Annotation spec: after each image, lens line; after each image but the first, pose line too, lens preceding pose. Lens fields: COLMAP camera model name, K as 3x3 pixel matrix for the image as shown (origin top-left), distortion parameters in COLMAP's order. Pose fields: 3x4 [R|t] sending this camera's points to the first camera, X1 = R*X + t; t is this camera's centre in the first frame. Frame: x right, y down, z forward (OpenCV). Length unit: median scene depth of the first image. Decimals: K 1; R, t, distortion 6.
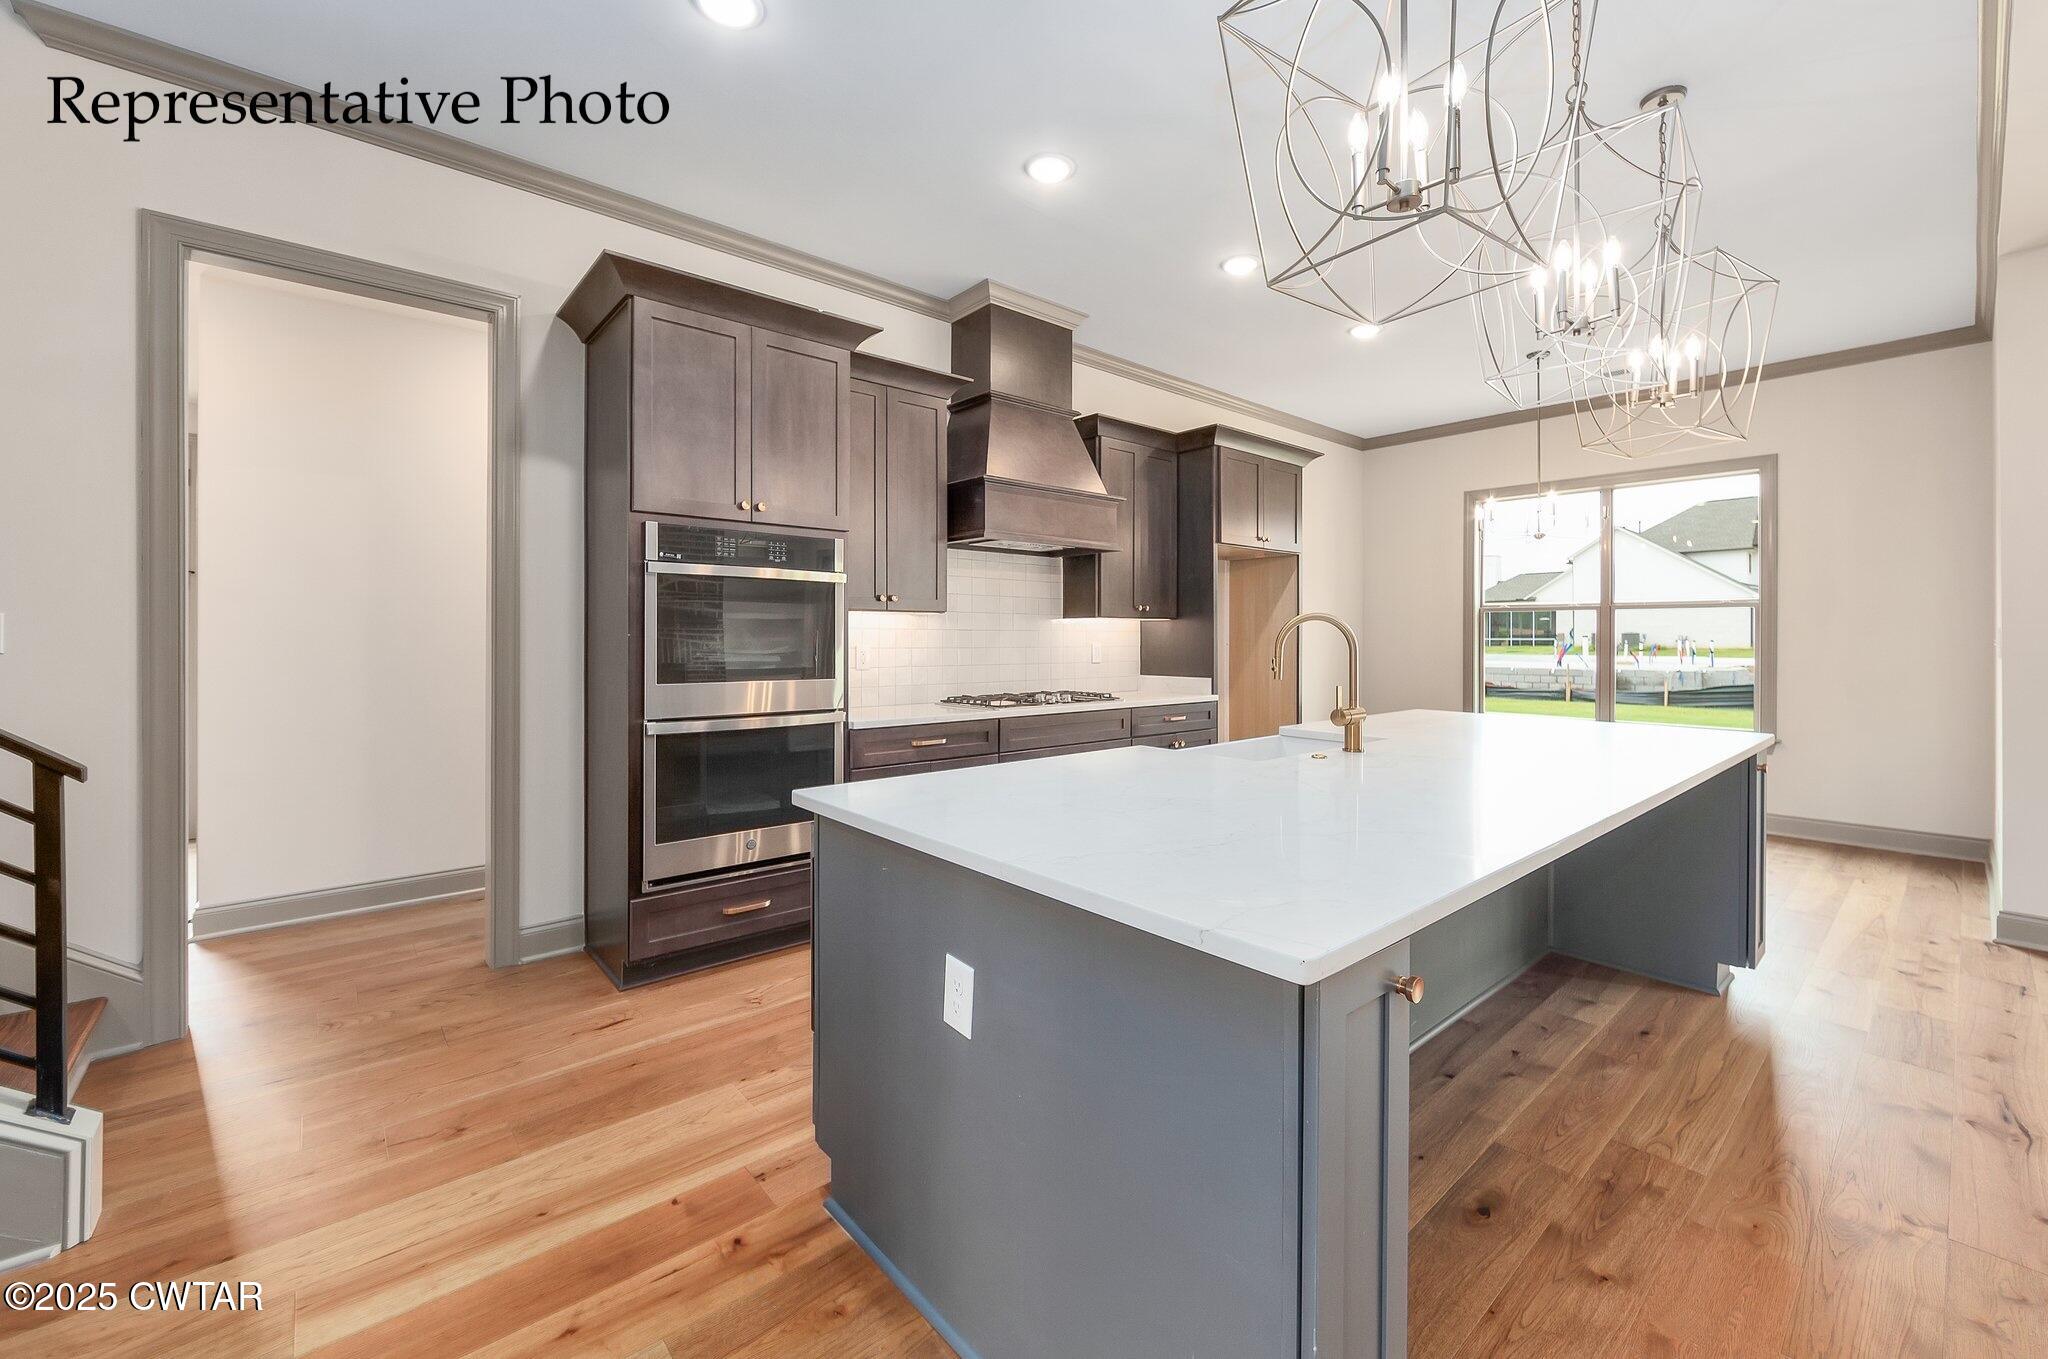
lens RADIAL K [[816.8, 0, 1047.9], [0, 816.8, 646.3], [0, 0, 1]] dist [-0.010317, 0.000623]
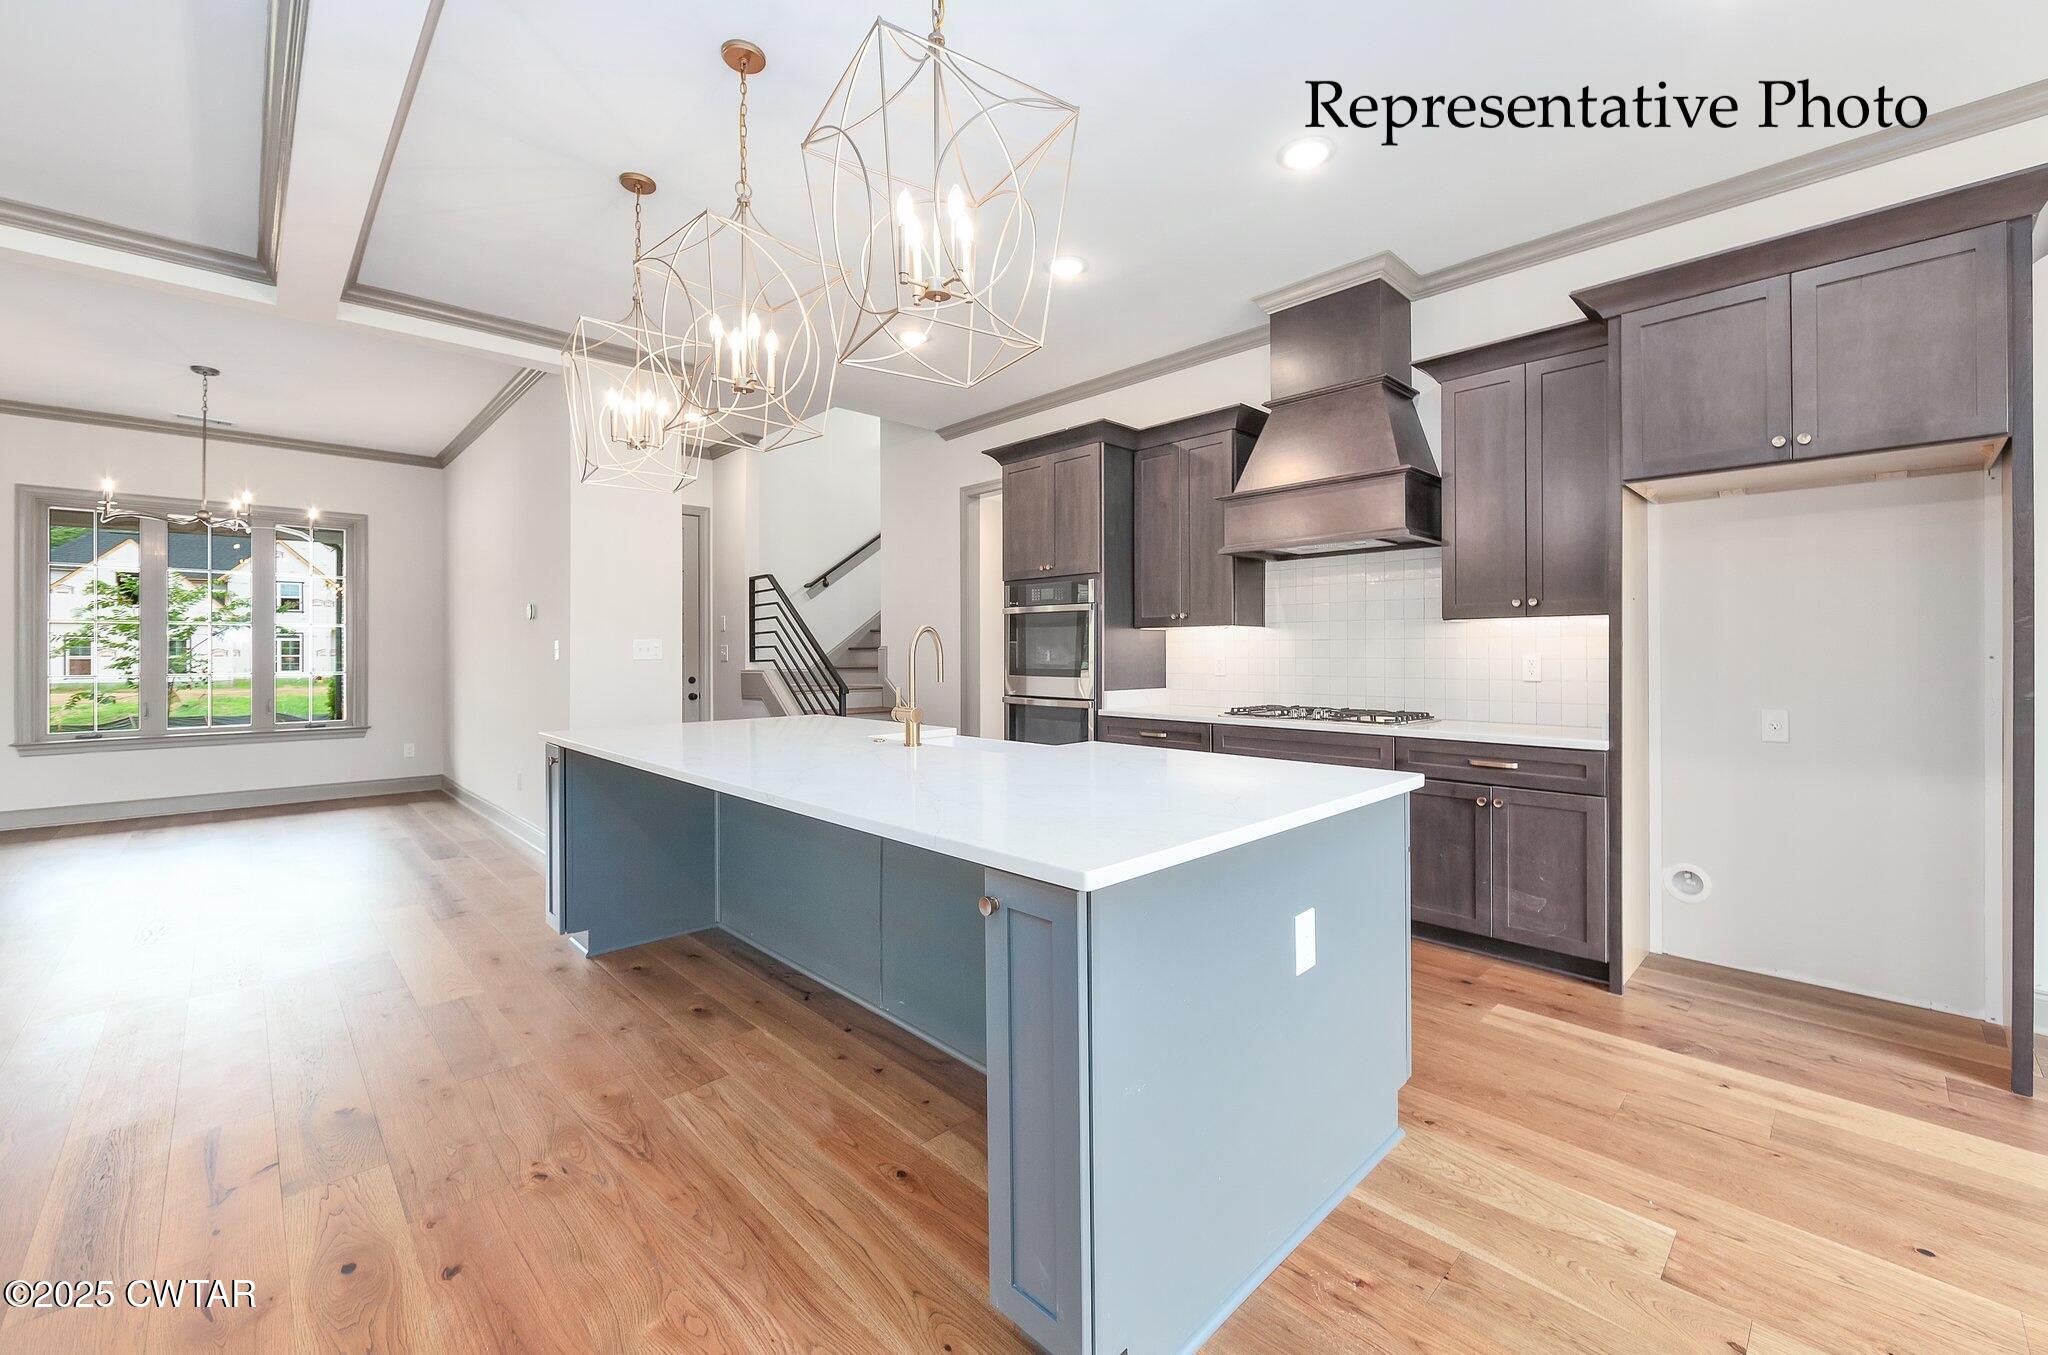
lens RADIAL K [[814.7, 0, 1033.5], [0, 814.7, 648.6], [0, 0, 1]] dist [0.000189, 0.000026]
pose [[0.054697, -0.009235, -0.998460, 1.277988], [-0.007504, 0.999925, -0.009659, 0.003930], [0.998475, 0.008021, 0.054624, 0.923156]]
